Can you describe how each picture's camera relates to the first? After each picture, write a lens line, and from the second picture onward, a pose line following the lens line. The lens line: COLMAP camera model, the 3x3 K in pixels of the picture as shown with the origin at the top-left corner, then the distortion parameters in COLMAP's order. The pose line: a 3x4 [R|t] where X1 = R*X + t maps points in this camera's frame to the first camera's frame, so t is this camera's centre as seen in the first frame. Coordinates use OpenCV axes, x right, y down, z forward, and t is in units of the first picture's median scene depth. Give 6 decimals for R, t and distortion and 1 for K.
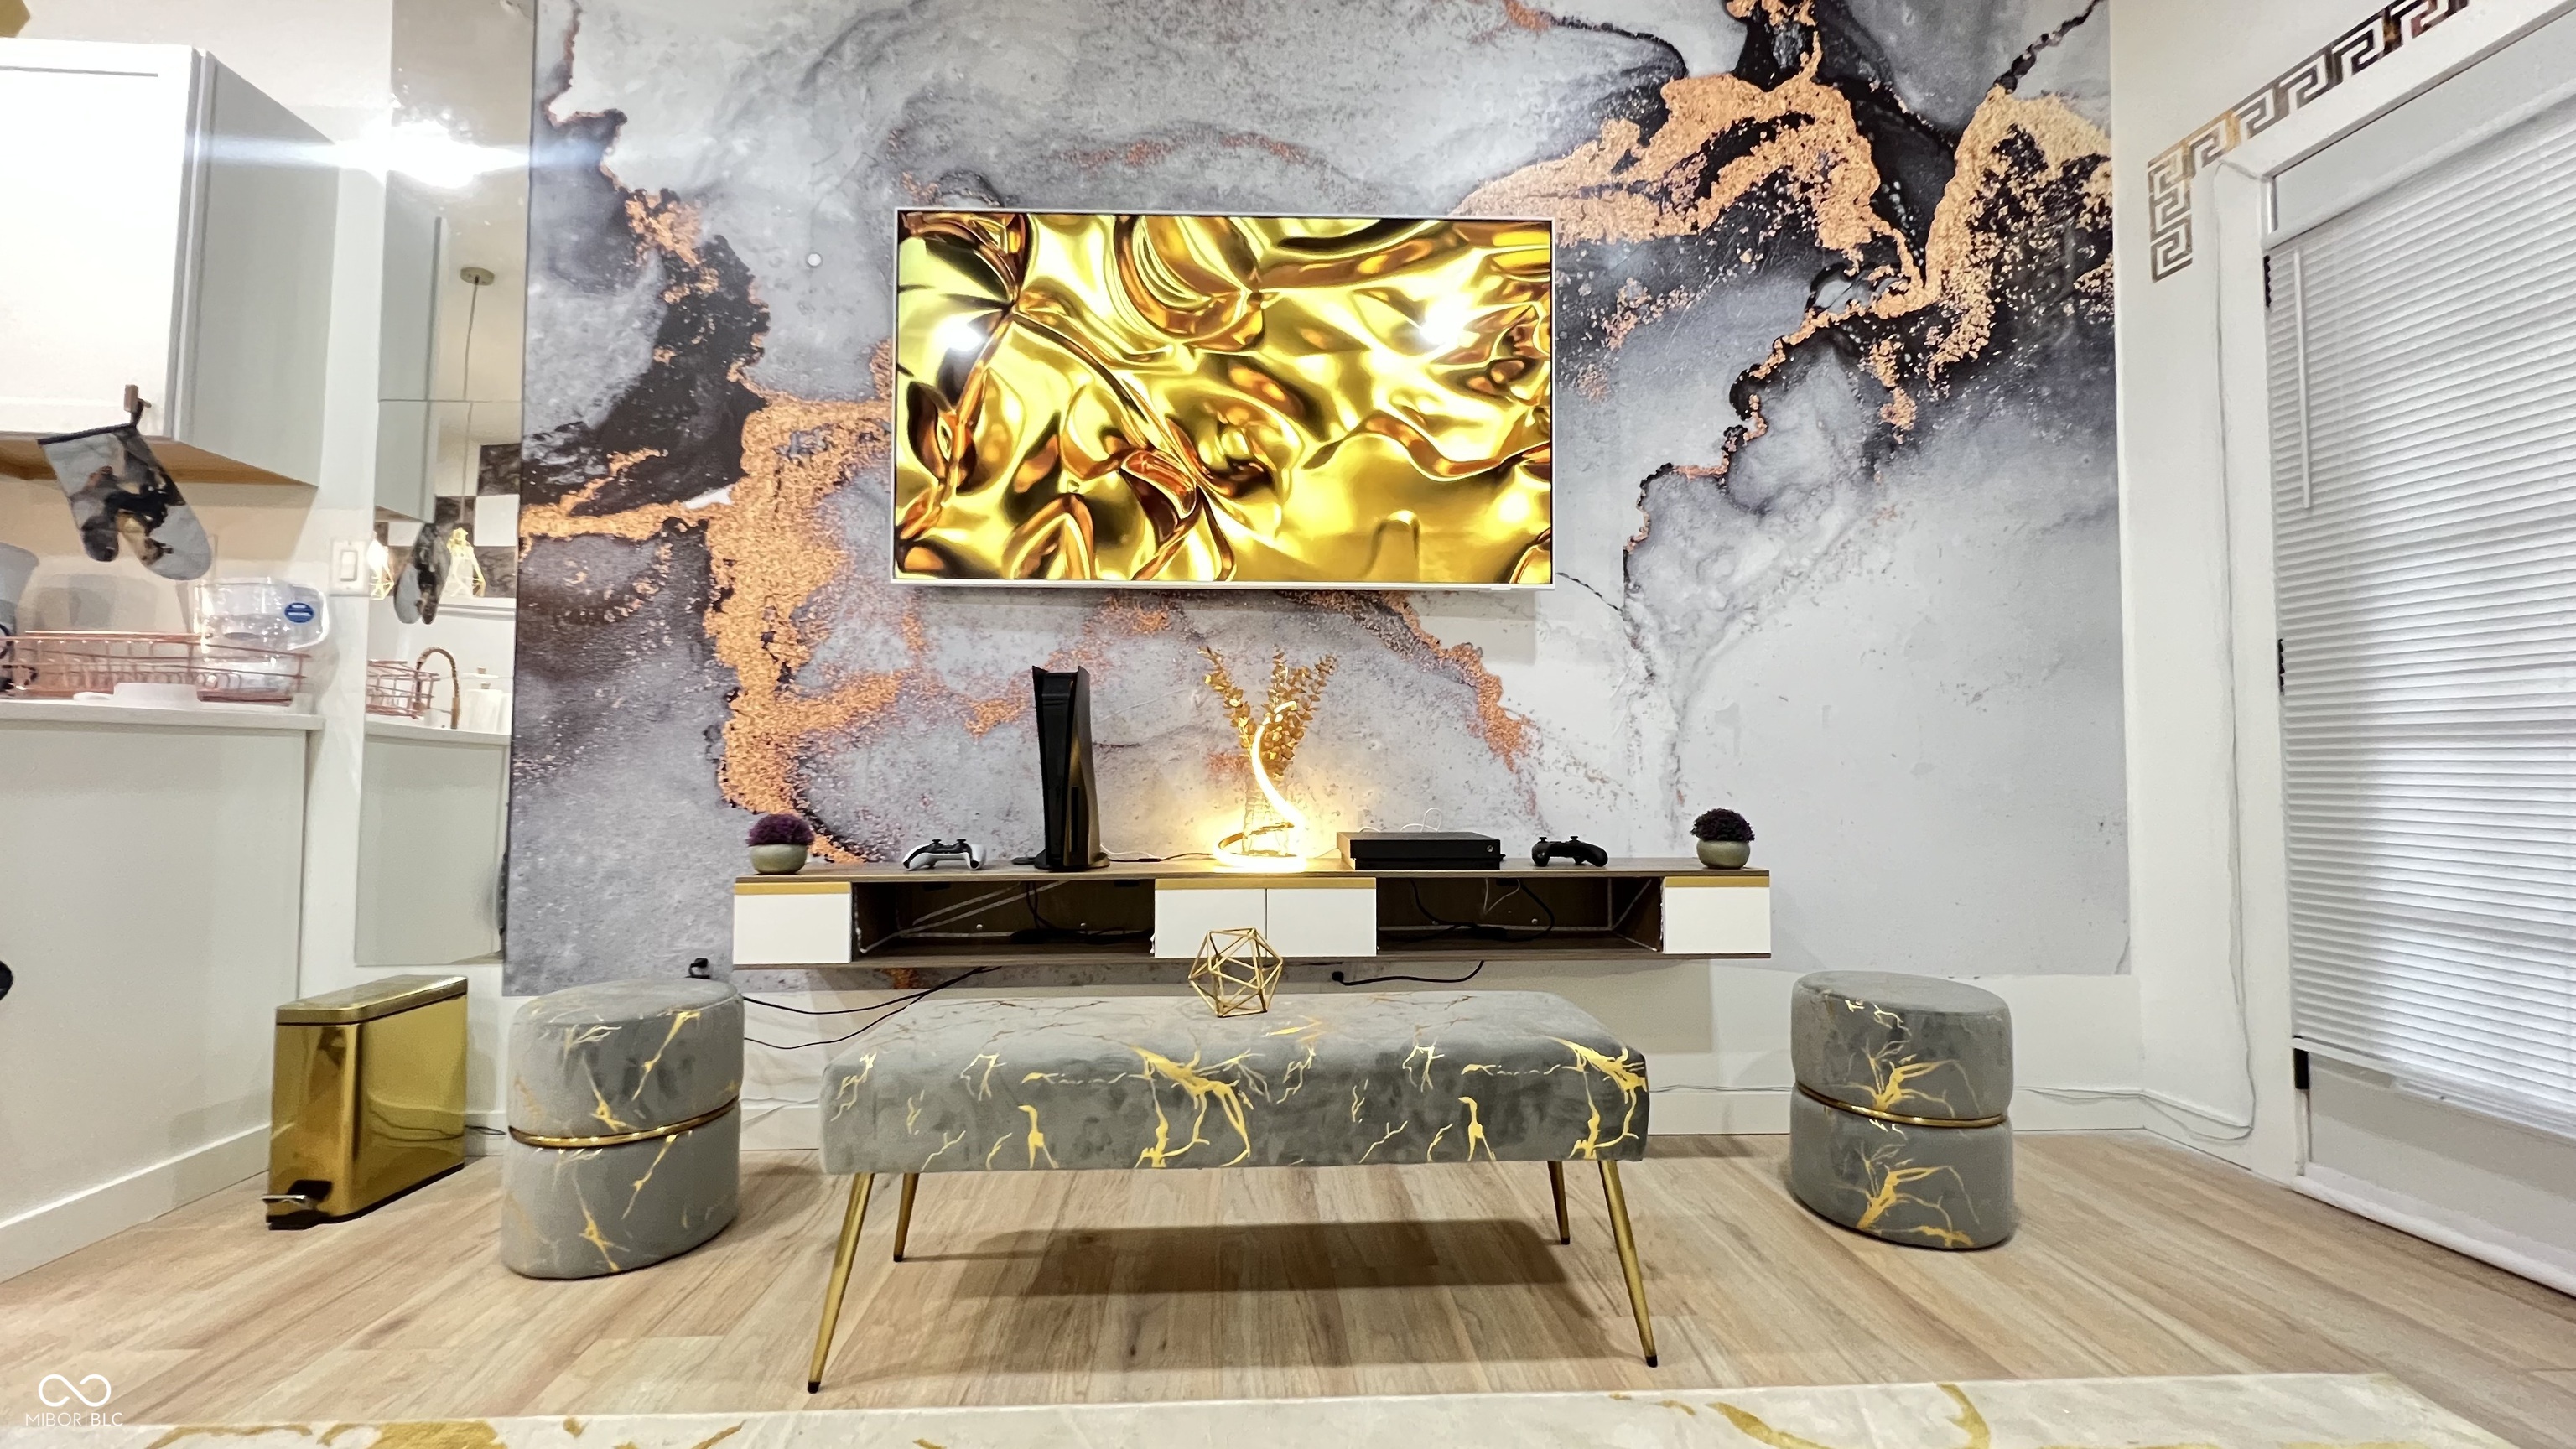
lens RADIAL K [[1026.5, 0, 1296.1], [0, 1026.5, 722.4], [0, 0, 1]] dist [-0.004356, 0.001323]
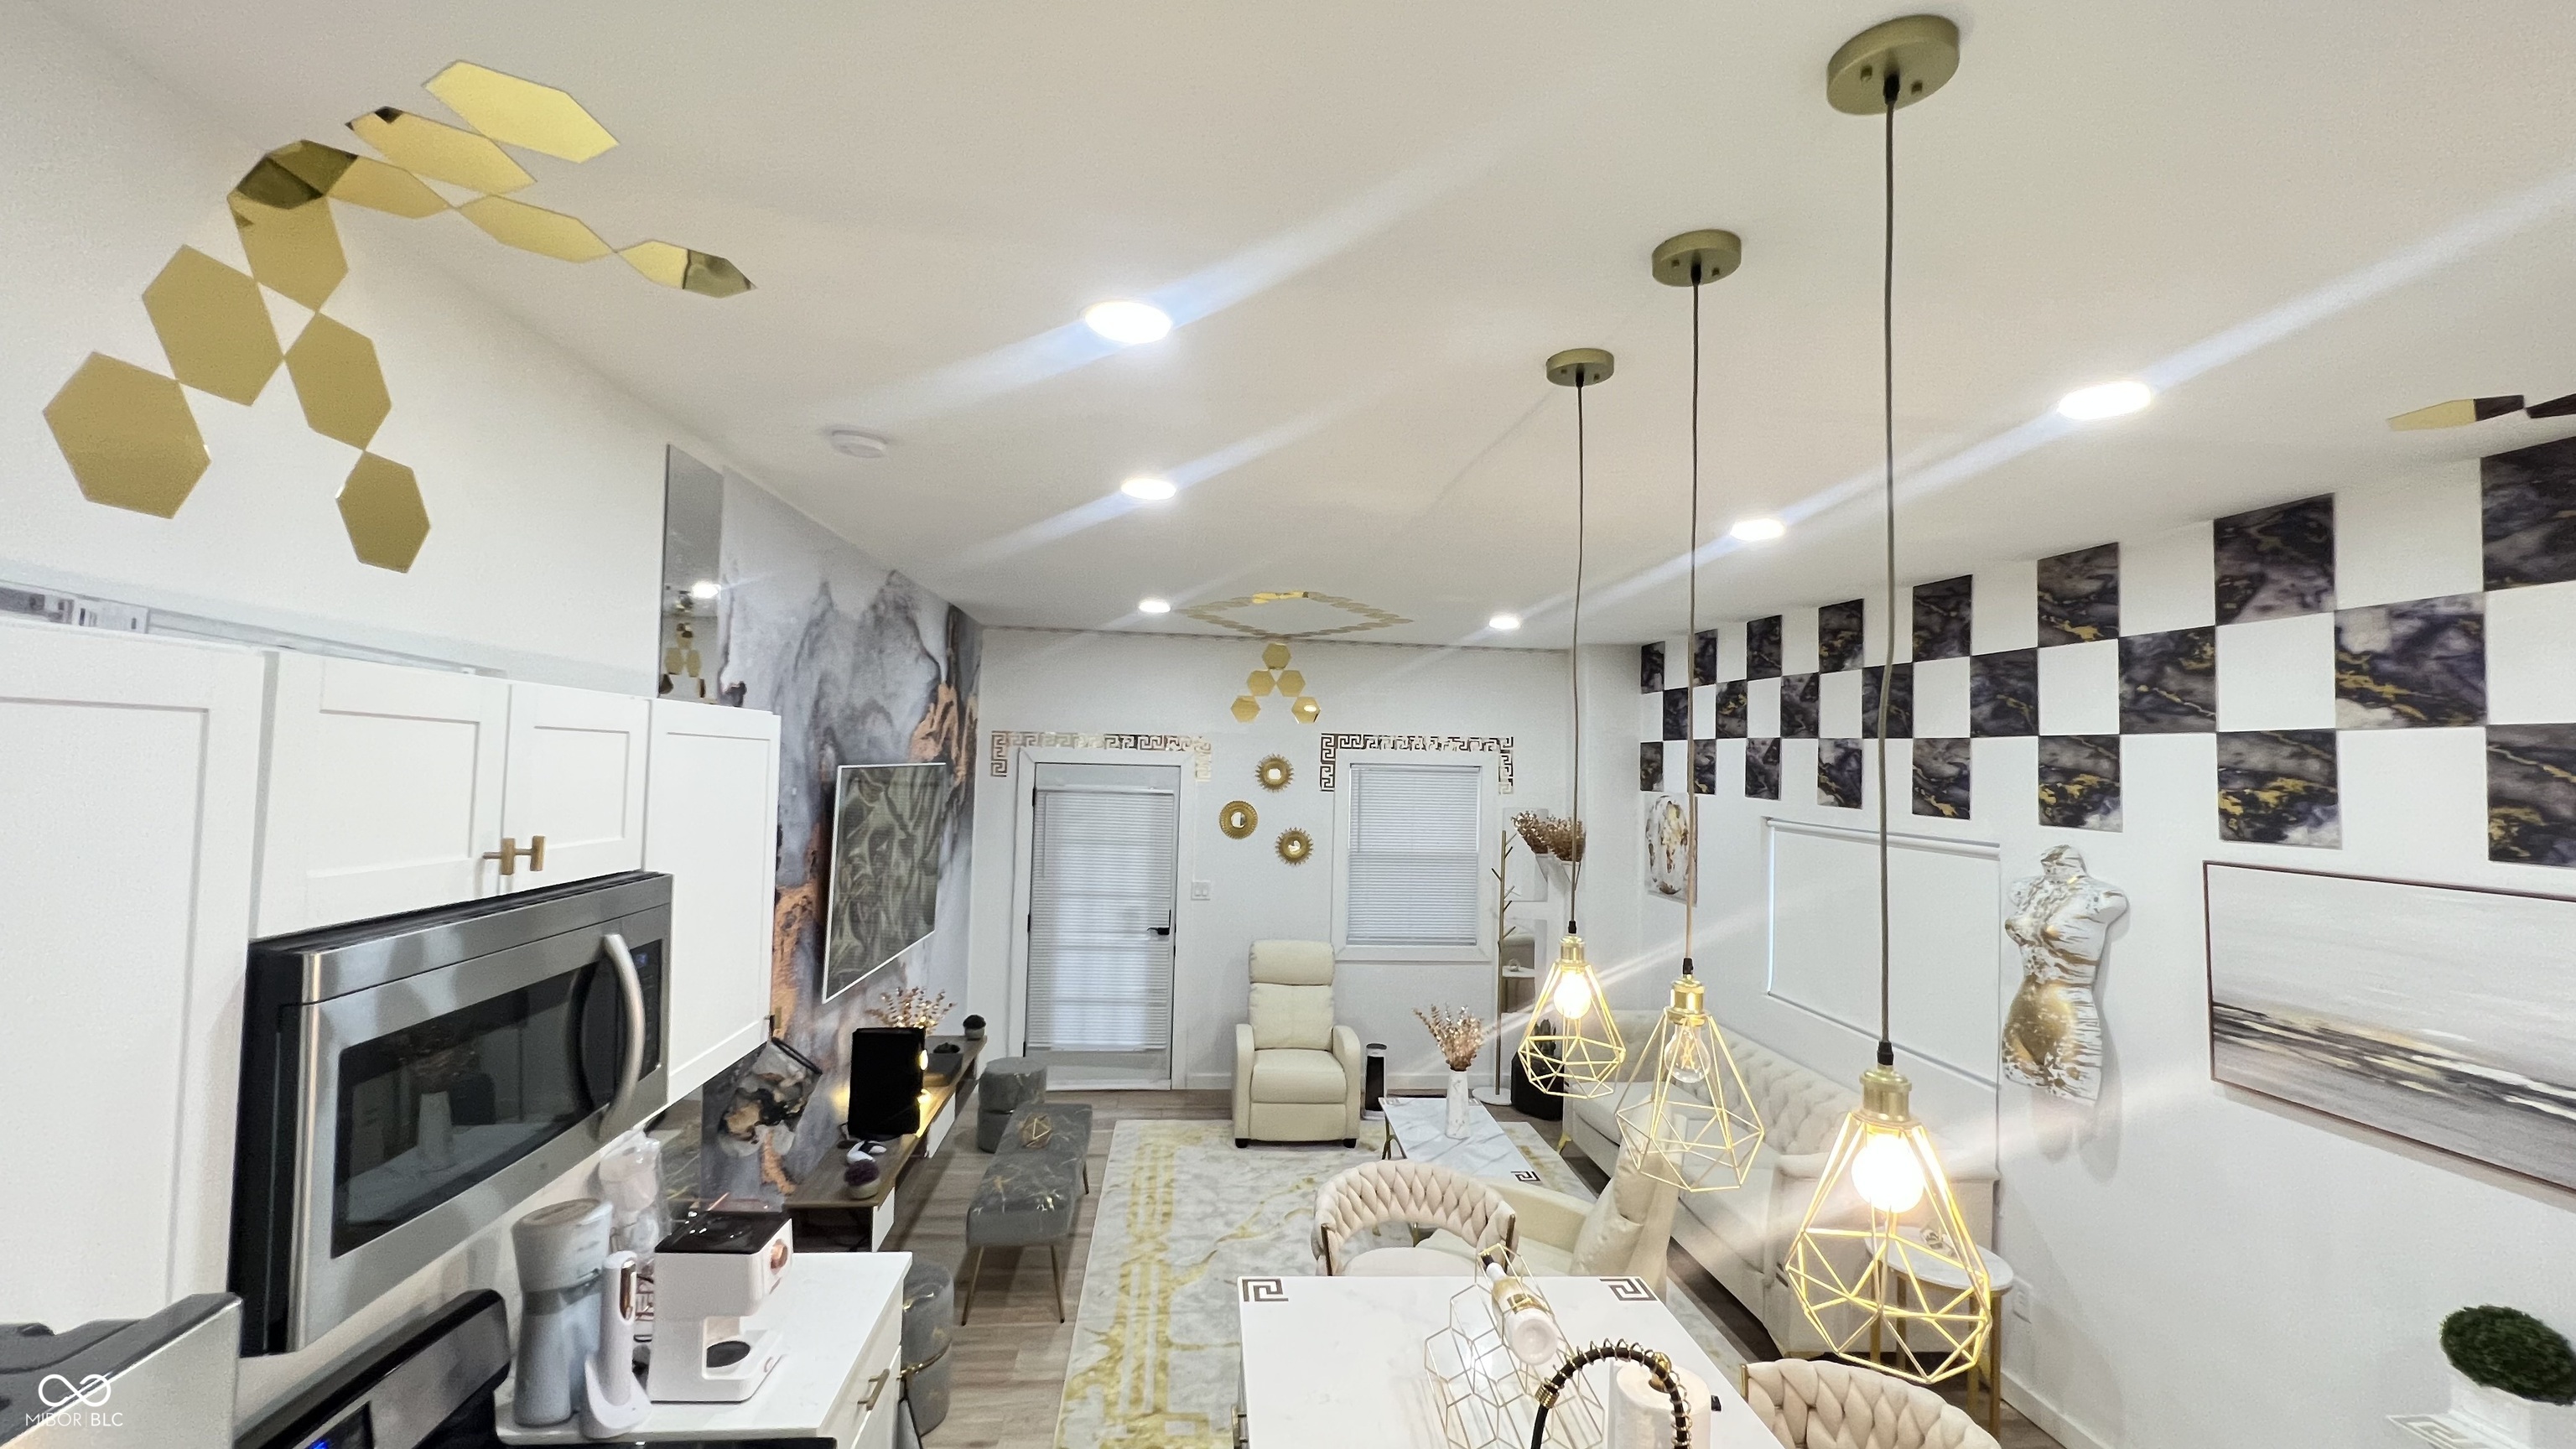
lens RADIAL K [[1026.5, 0, 1276.7], [0, 1026.5, 718.8], [0, 0, 1]] dist [-0.004356, 0.001323]
pose [[-0.044244, 0.034198, 0.998435, -1.968820], [-0.071224, 0.996763, -0.037297, -0.548113], [-0.996479, -0.072763, -0.041665, 0.378460]]
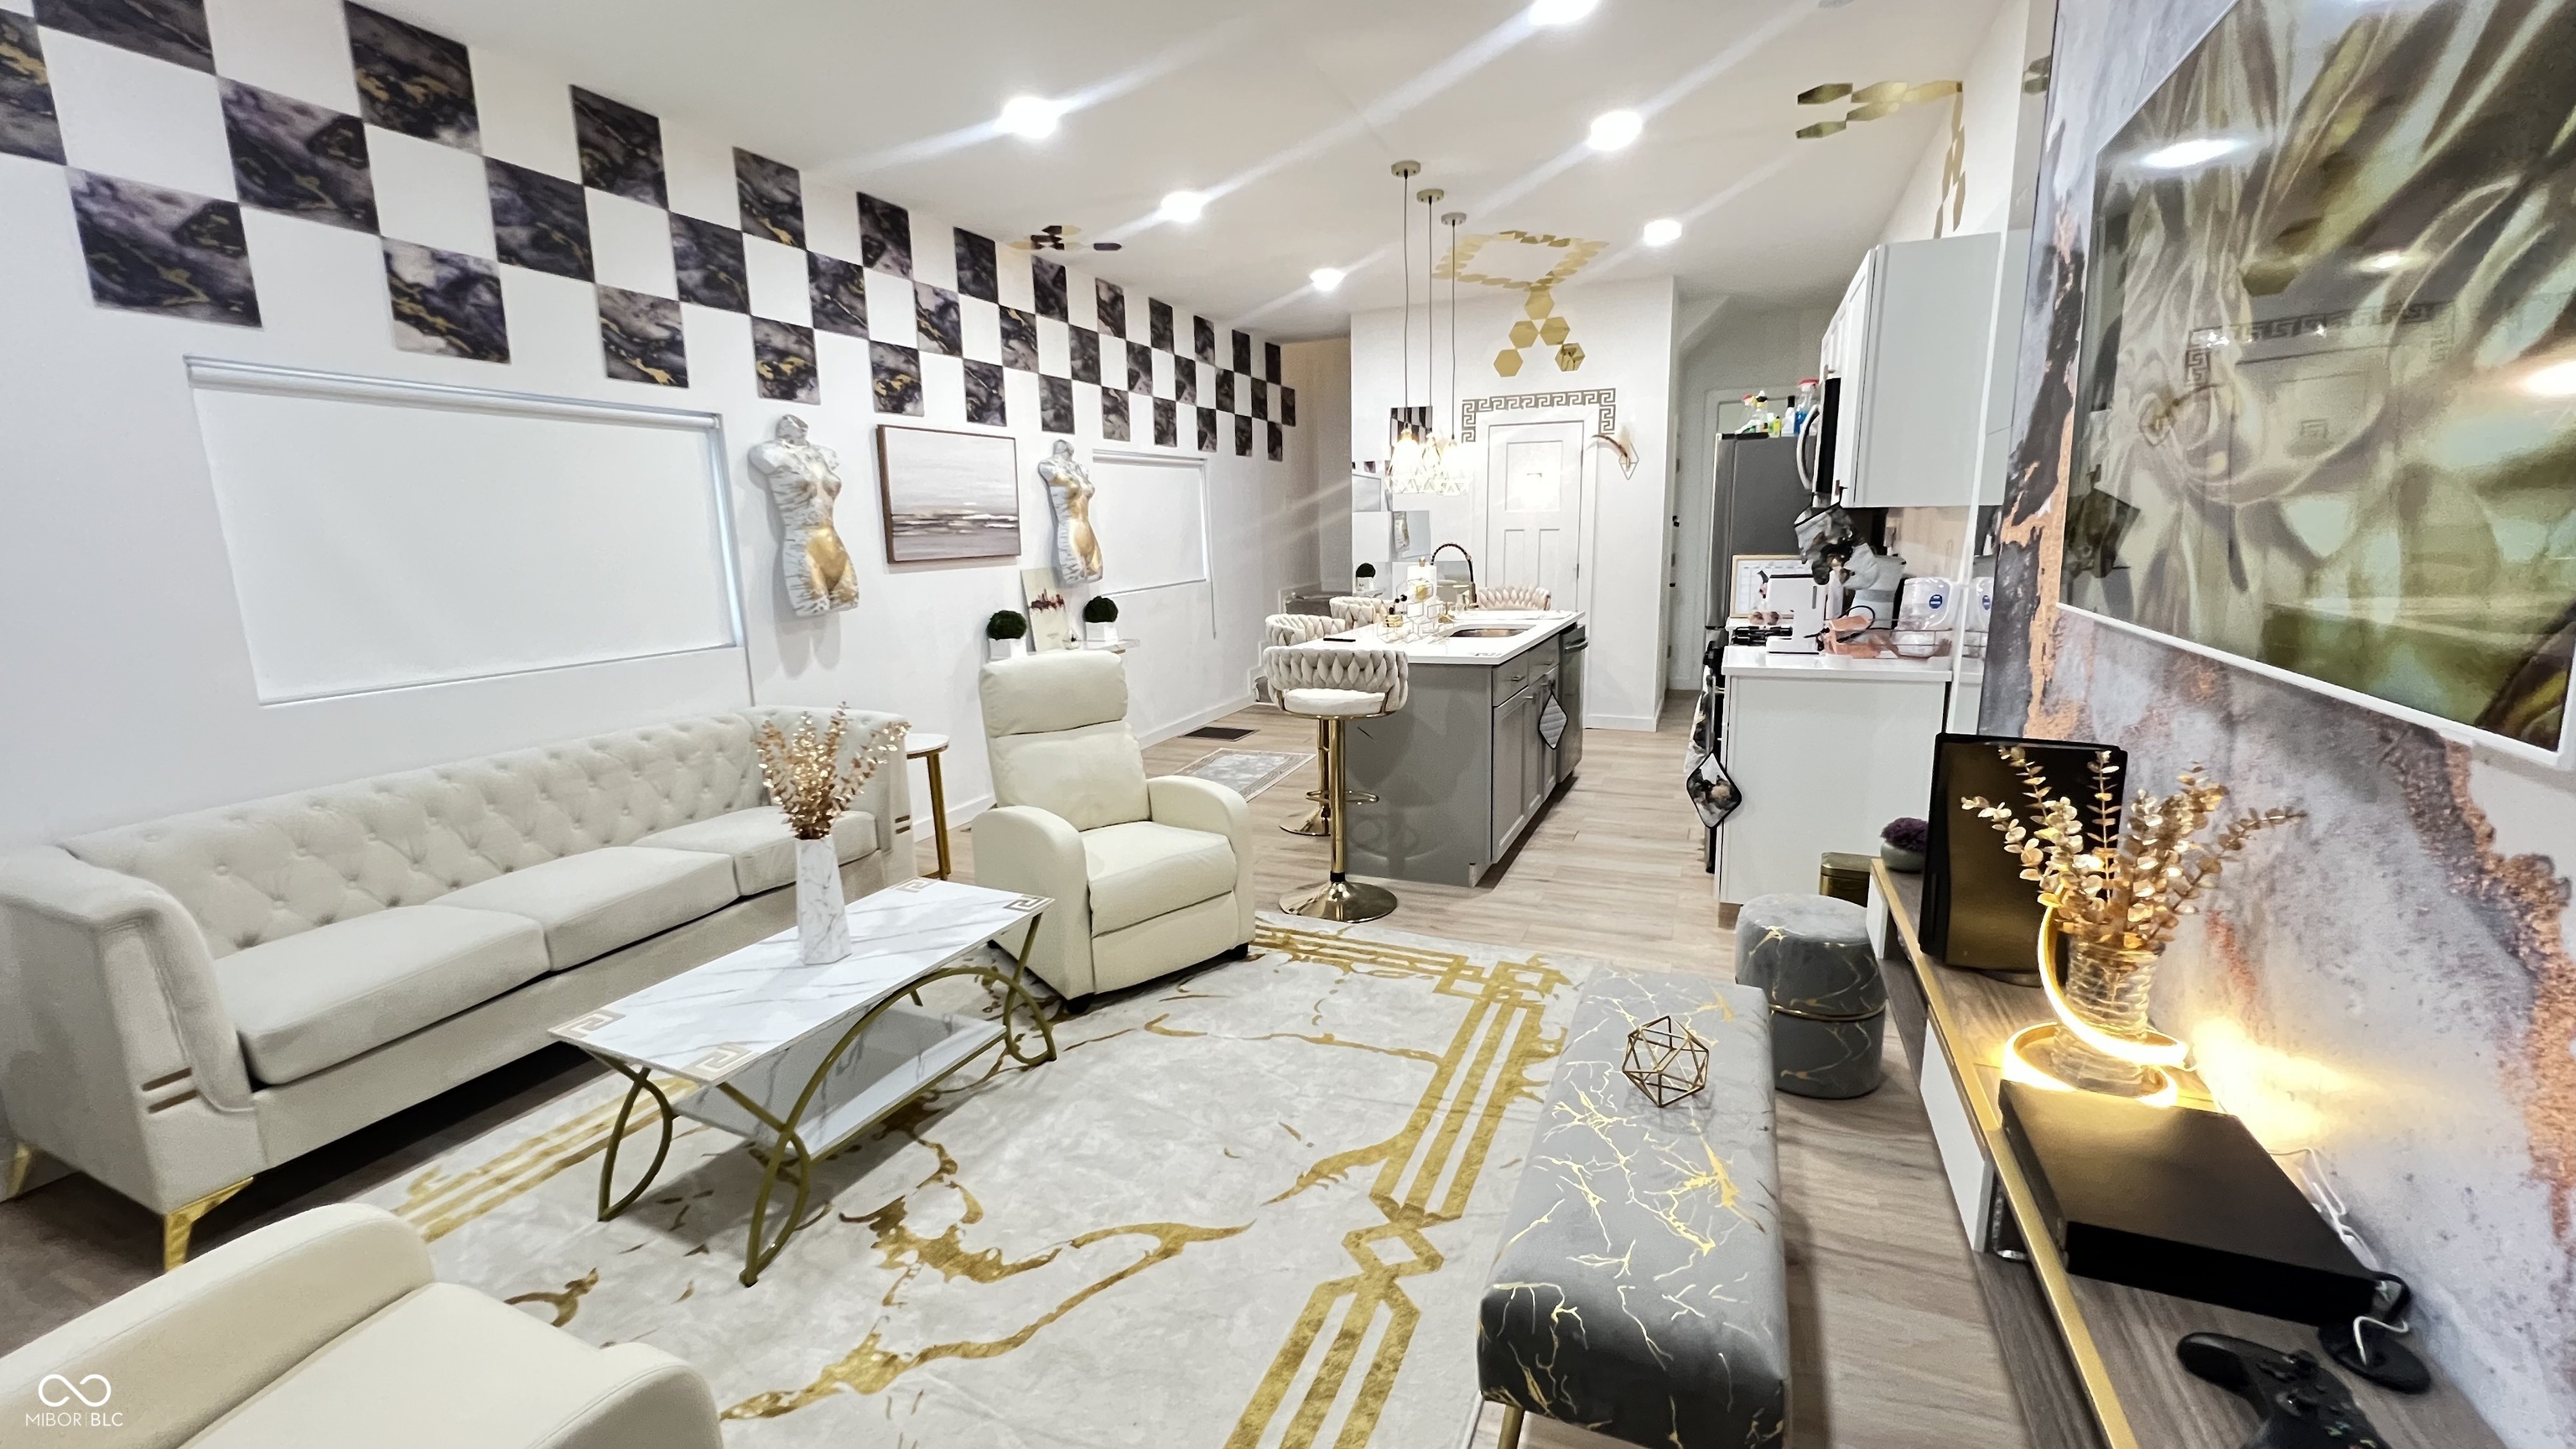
lens RADIAL K [[1026.5, 0, 1279.3], [0, 1026.5, 718.2], [0, 0, 1]] dist [-0.004356, 0.001323]
pose [[-0.448959, 0.171313, -0.876977, 0.696215], [0.062293, 0.985062, 0.160537, -0.218006], [0.891379, 0.017445, -0.452924, 0.765756]]
